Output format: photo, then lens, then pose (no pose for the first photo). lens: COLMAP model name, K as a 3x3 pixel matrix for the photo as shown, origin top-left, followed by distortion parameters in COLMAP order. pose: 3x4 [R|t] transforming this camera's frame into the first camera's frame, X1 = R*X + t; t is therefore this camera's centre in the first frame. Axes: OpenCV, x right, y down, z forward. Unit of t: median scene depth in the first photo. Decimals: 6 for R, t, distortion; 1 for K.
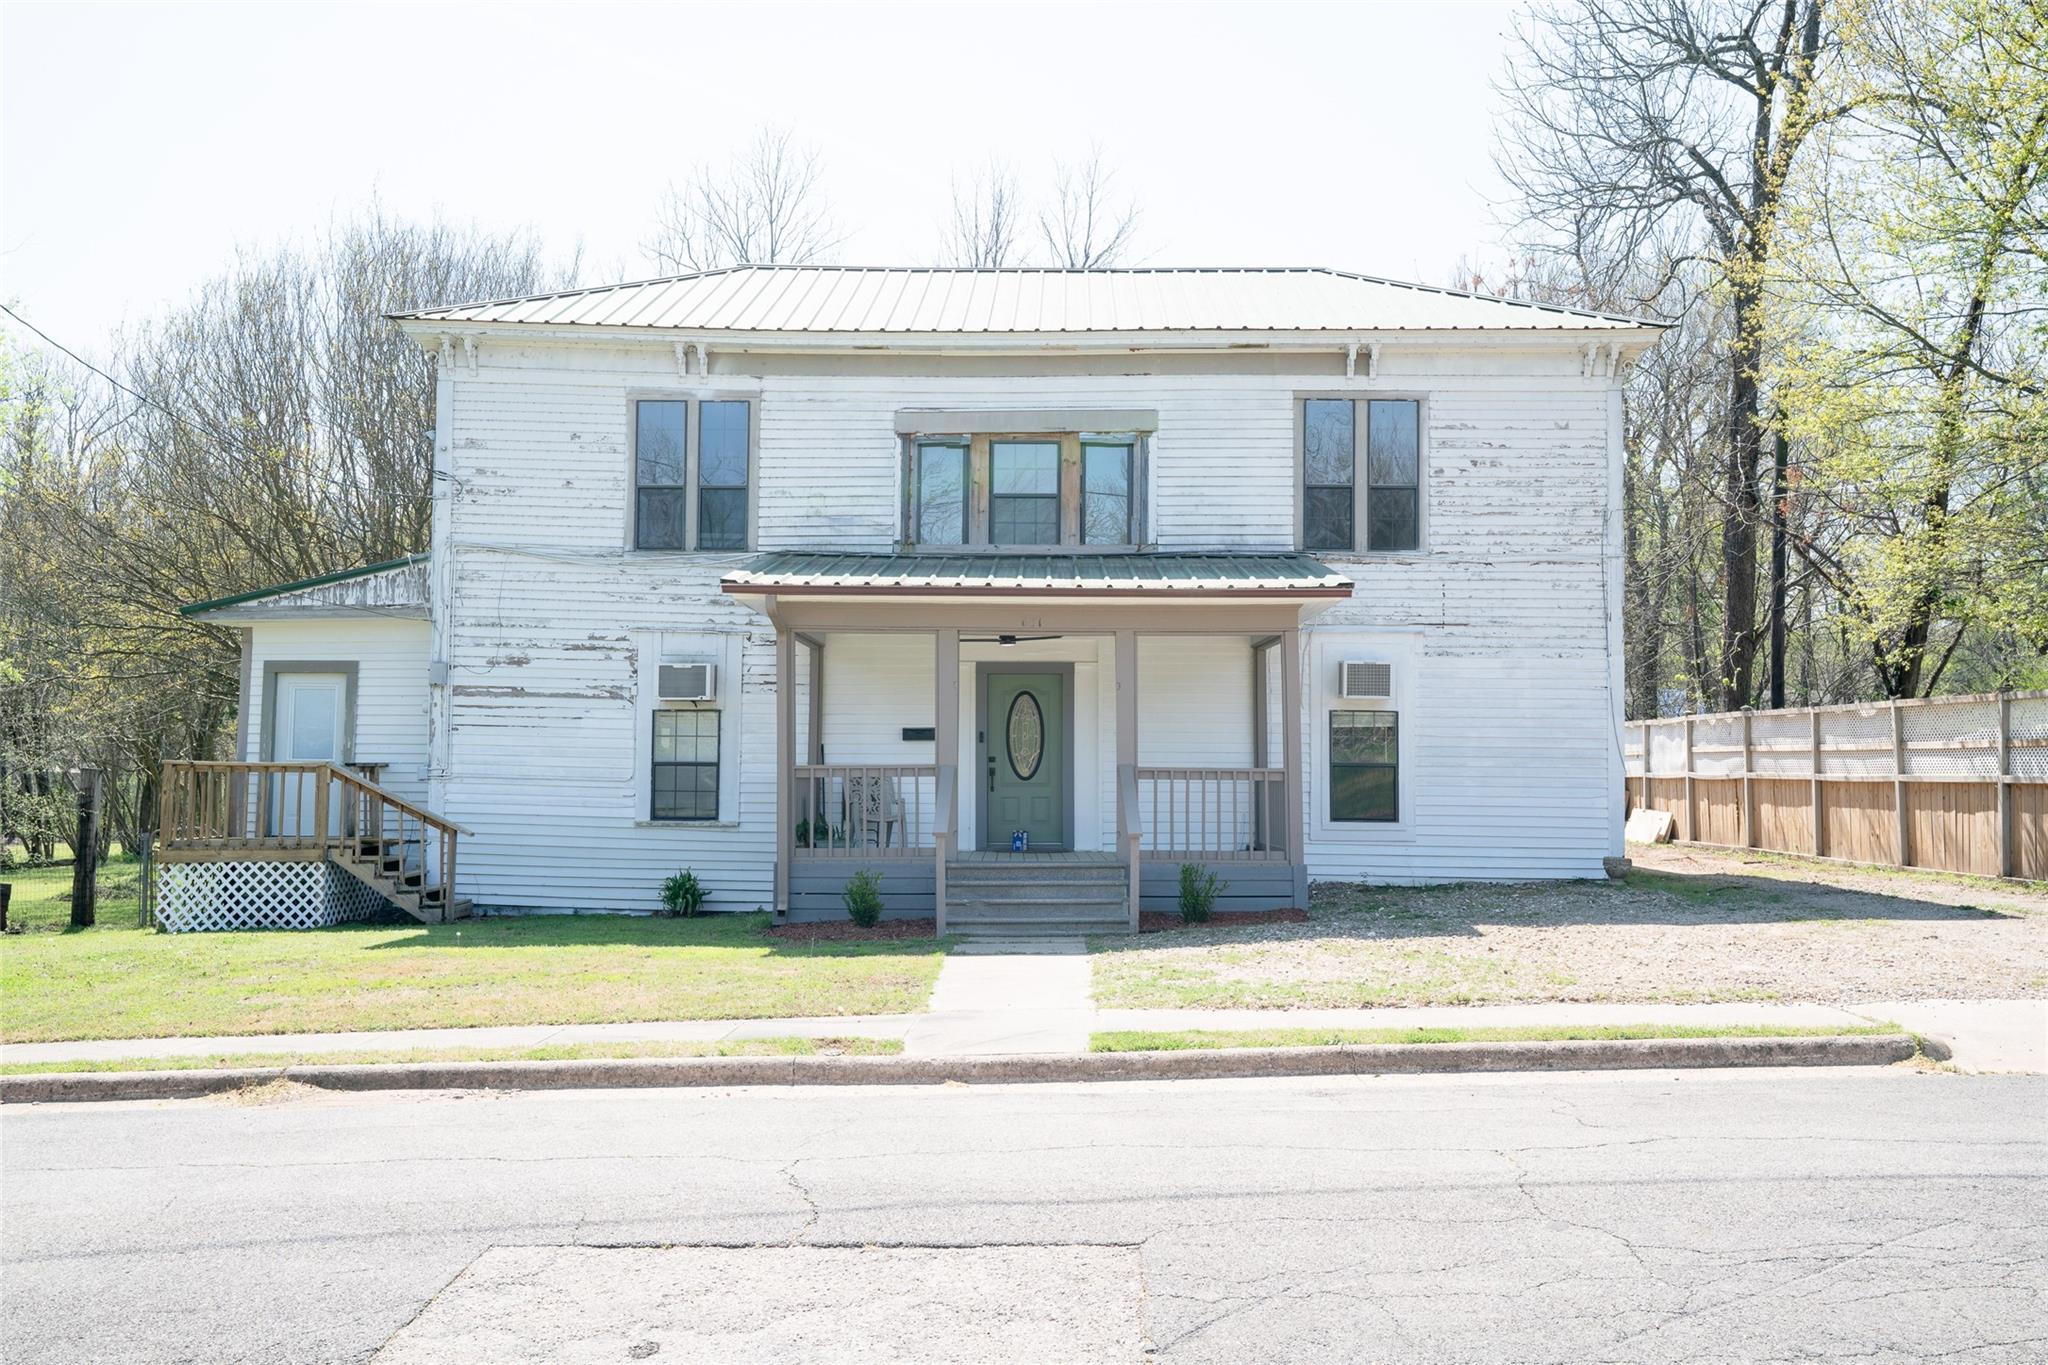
lens RADIAL K [[1838.6, 0, 1024.2], [0, 1838.6, 679.2], [0, 0, 1]] dist [0.042648, 0.020778]
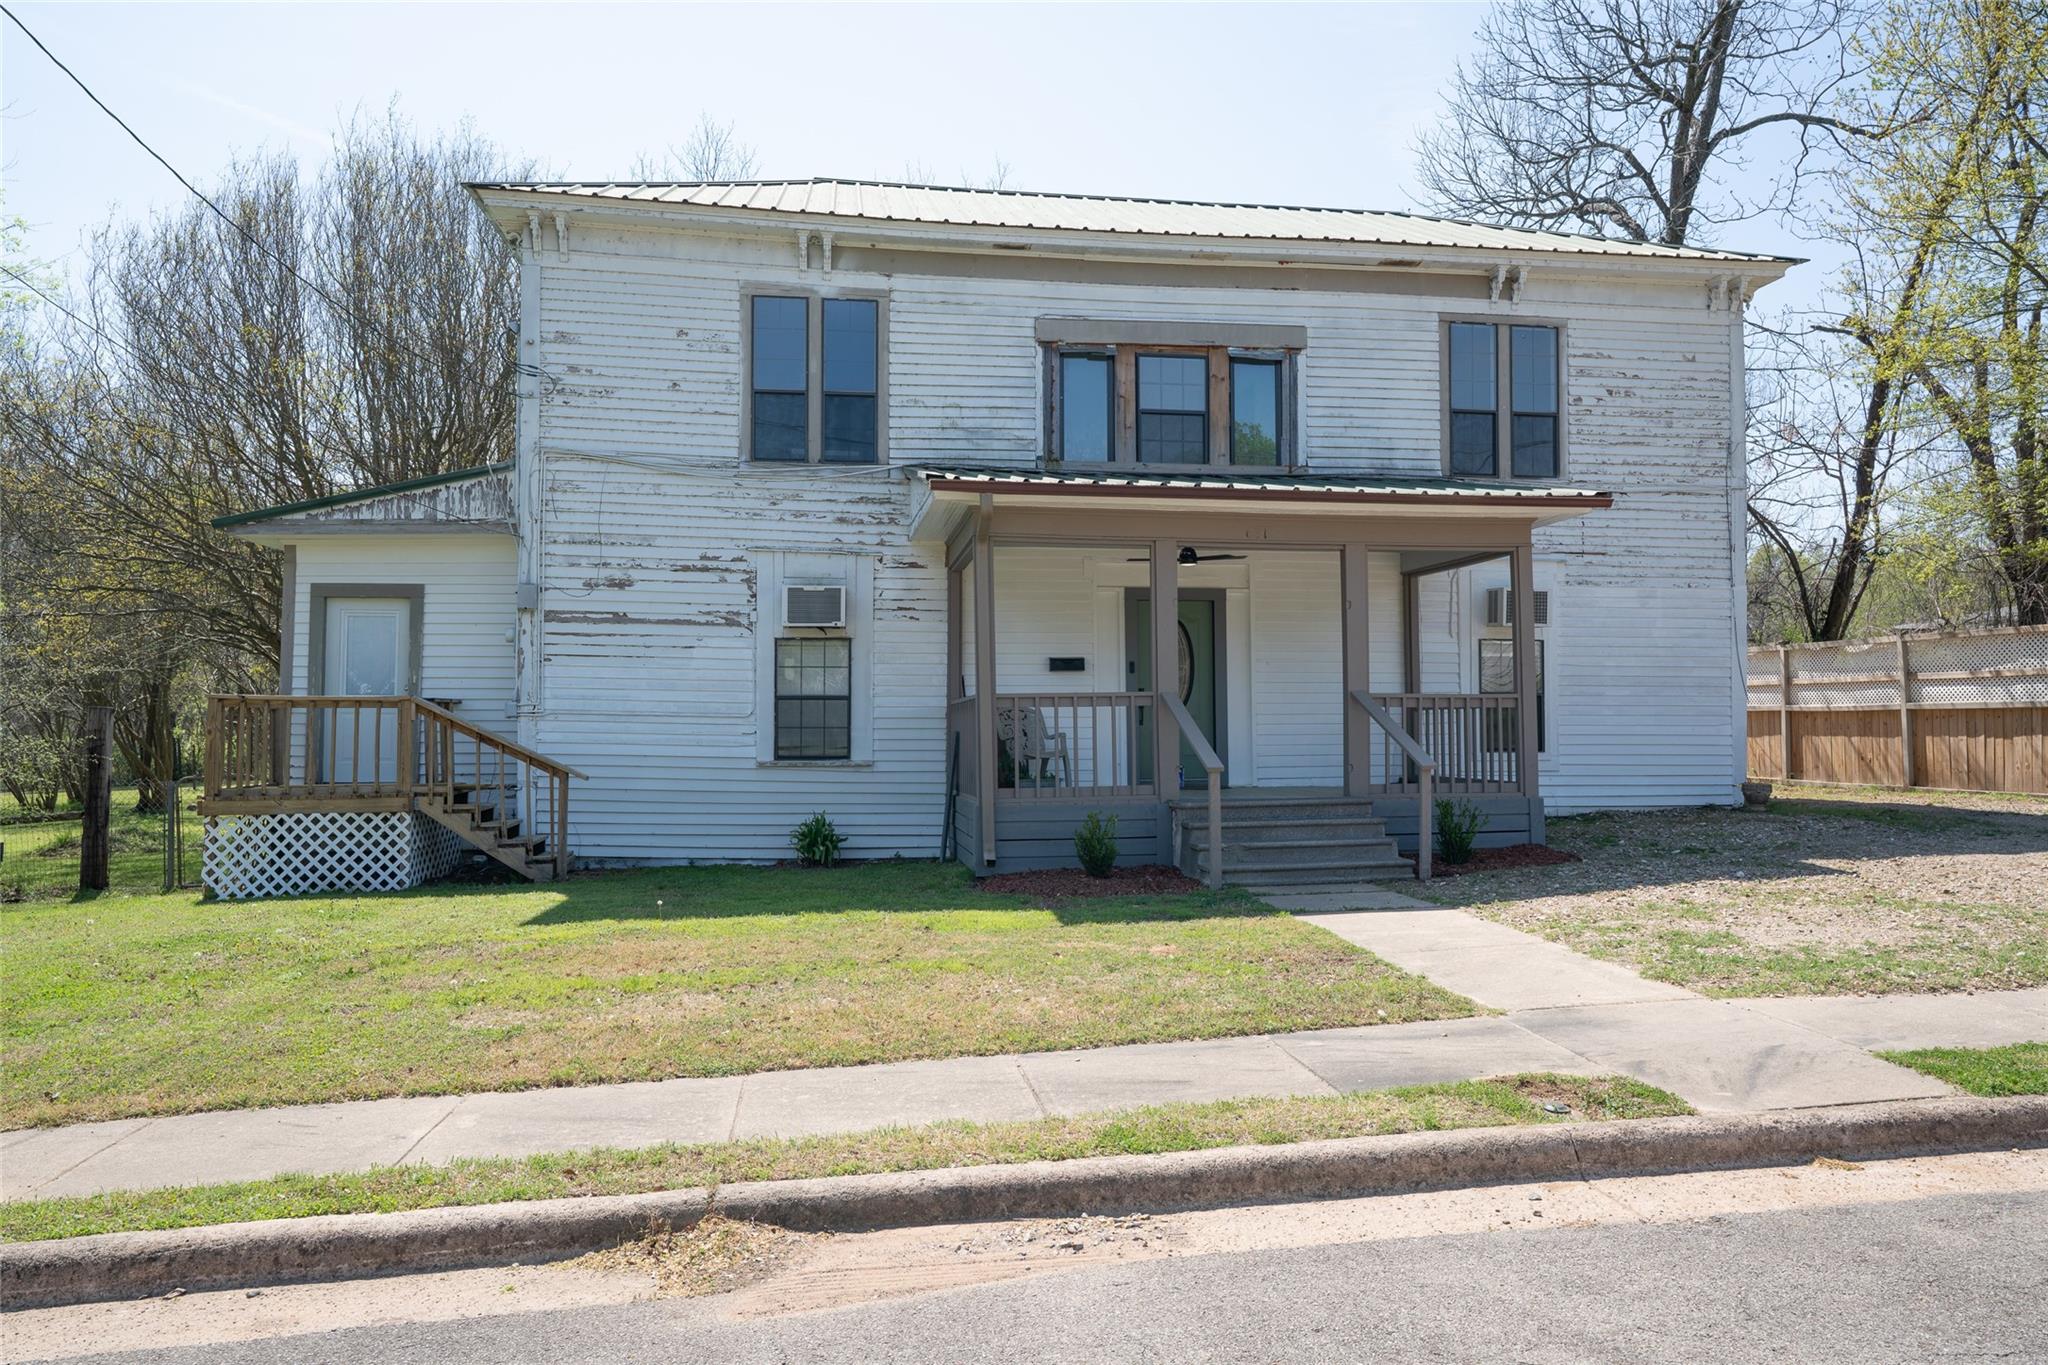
lens RADIAL K [[1406.6, 0, 1024.7], [0, 1406.6, 684.2], [0, 0, 1]] dist [-0.006453, 0.005760]
pose [[0.985726, -0.003936, 0.168310, -0.197160], [0.000393, 0.999778, 0.021076, 0.024783], [-0.168356, -0.020709, 0.985509, 0.299017]]
